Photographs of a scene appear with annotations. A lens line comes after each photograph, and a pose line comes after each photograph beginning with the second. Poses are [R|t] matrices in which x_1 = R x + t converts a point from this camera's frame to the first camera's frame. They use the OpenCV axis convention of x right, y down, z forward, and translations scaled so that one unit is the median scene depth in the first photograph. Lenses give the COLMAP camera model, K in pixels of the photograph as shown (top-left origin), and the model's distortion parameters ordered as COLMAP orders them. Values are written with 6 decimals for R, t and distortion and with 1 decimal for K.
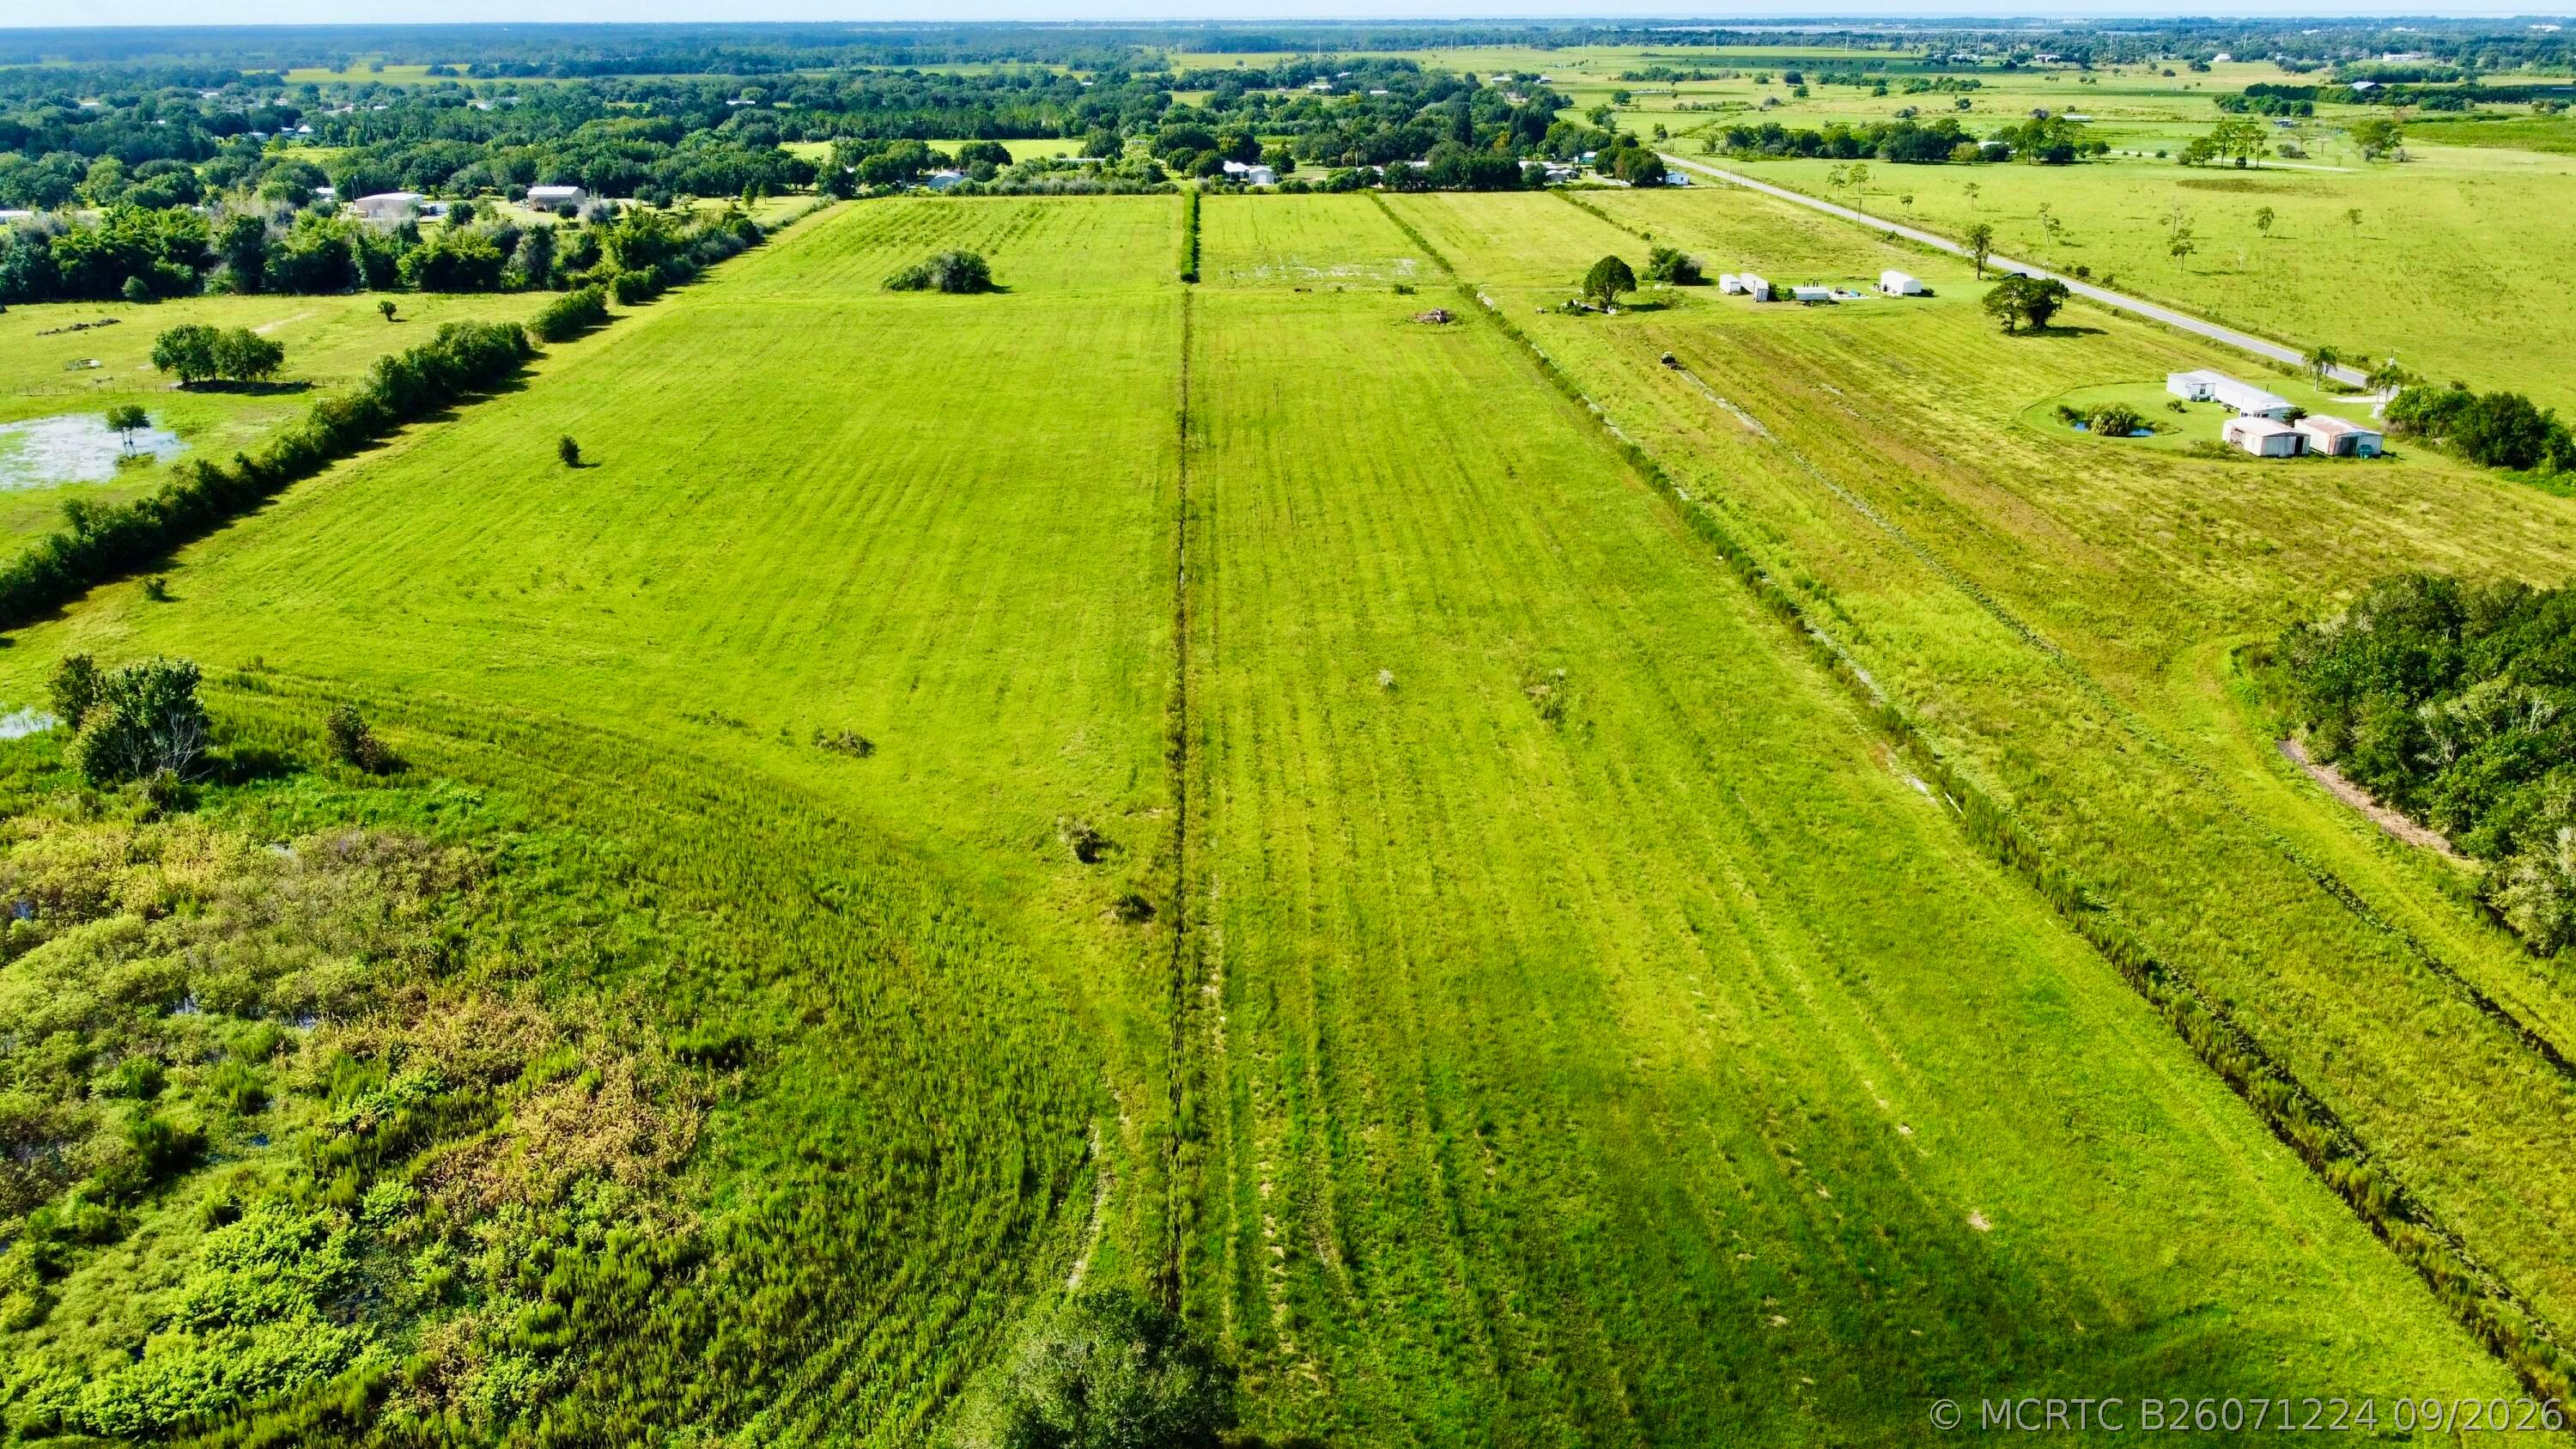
lens RADIAL K [[1951.4, 0, 1292.7], [0, 1951.4, 727.1], [0, 0, 1]] dist [-0.007857, 0.000755]
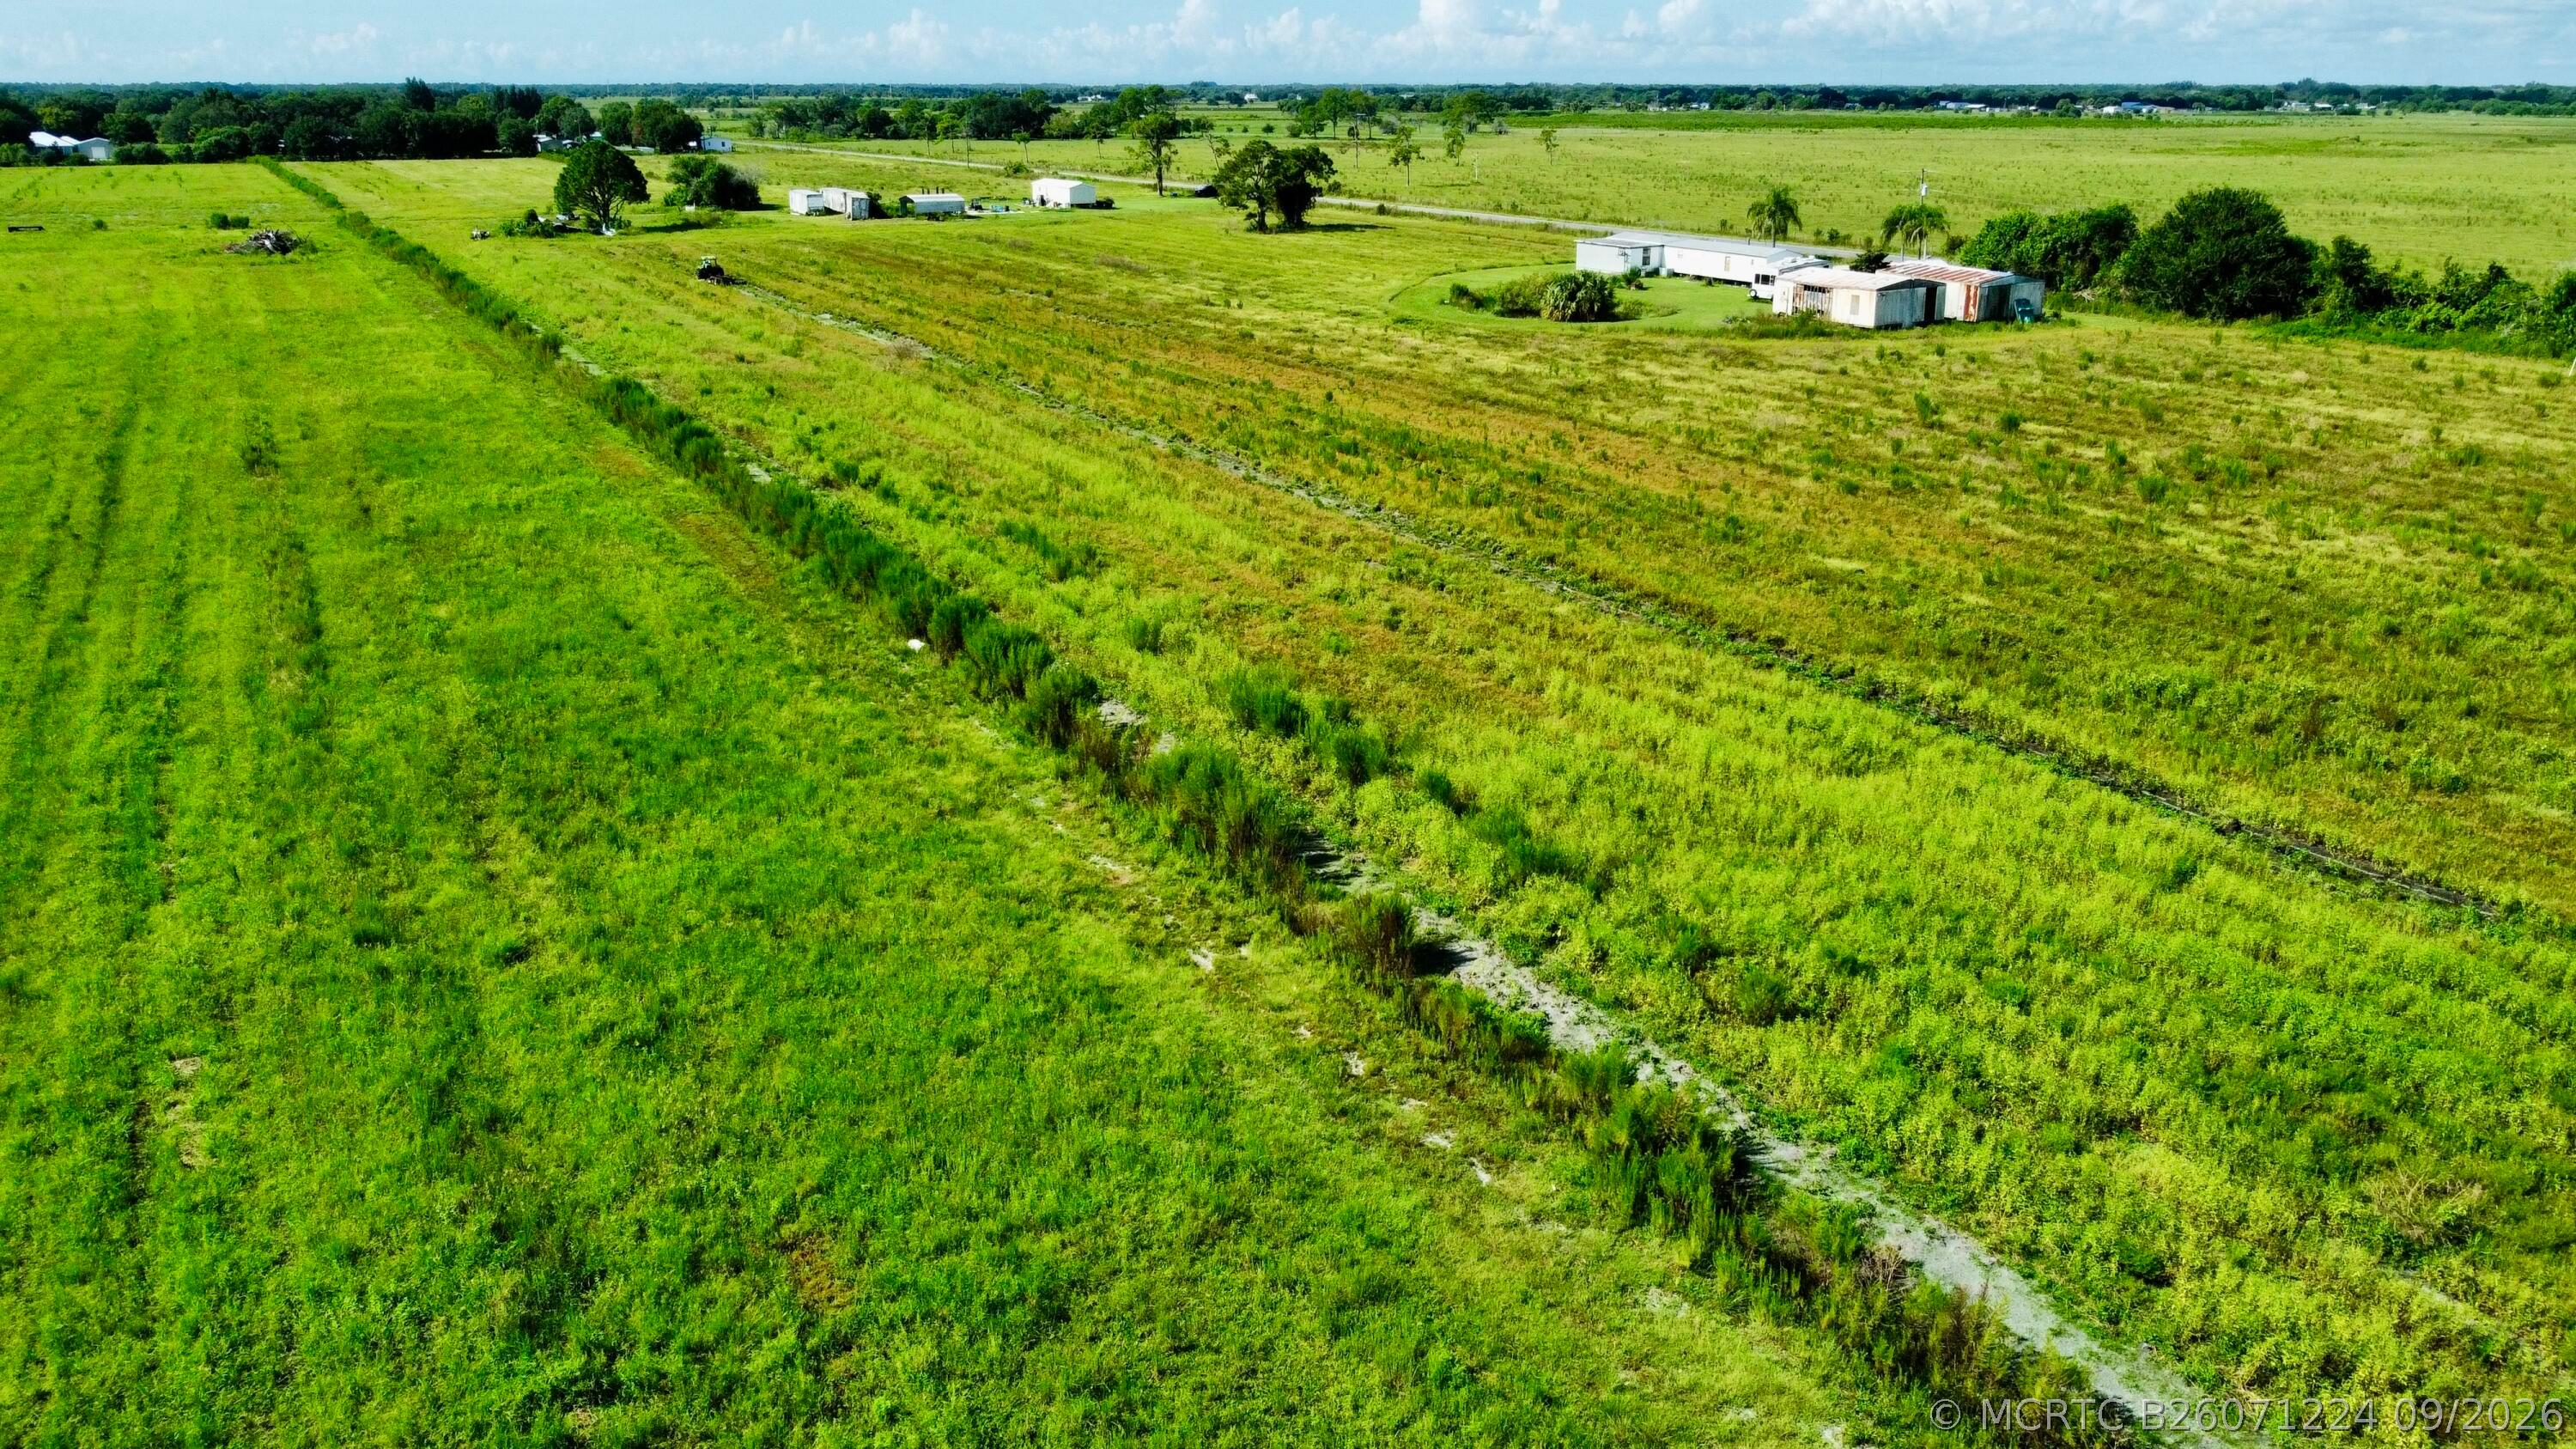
lens RADIAL K [[1951.4, 0, 1289.8], [0, 1951.4, 713.4], [0, 0, 1]] dist [-0.007857, 0.000755]
pose [[0.896777, -0.127565, 0.423695, 0.126459], [0.144631, 0.989452, -0.008218, -0.057564], [-0.418178, 0.068649, 0.905767, 0.622179]]
